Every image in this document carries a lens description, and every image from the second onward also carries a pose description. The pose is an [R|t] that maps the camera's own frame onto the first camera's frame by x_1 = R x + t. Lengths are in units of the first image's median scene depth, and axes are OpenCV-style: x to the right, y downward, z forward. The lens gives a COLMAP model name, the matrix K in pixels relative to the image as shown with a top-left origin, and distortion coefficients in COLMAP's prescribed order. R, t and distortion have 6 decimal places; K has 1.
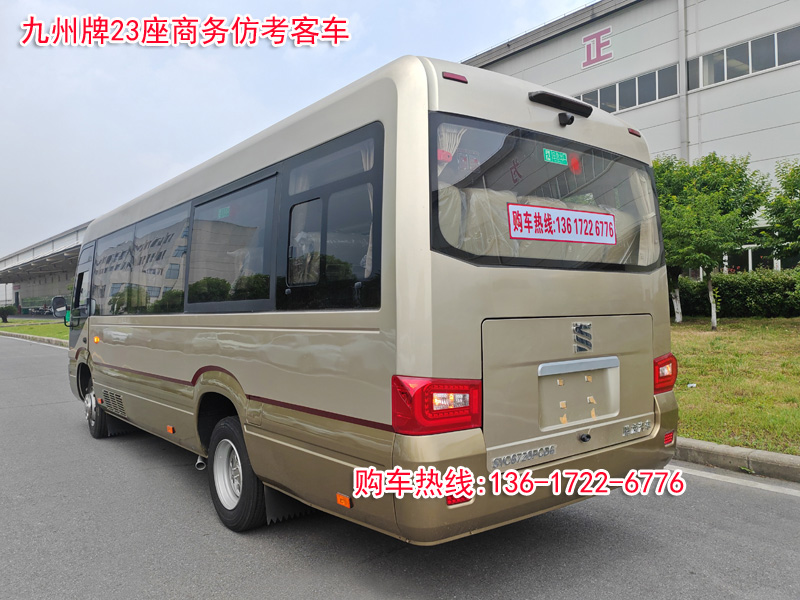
lens RADIAL K [[618.5, 0, 400.0], [0, 618.5, 300.0], [0, 0, 1]] dist [0.022401, 0.008426]
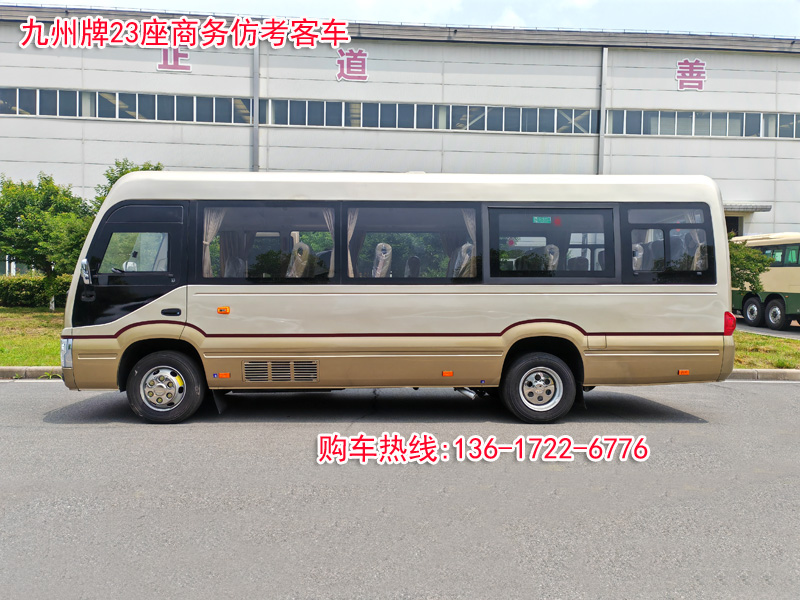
lens RADIAL K [[618.5, 0, 400.0], [0, 618.5, 300.0], [0, 0, 1]] dist [0.022401, 0.008426]
pose [[0.551145, 0.026019, 0.834004, -0.394425], [-0.024915, 0.999581, -0.014720, 0.020229], [-0.834038, -0.012666, 0.551562, 0.097563]]
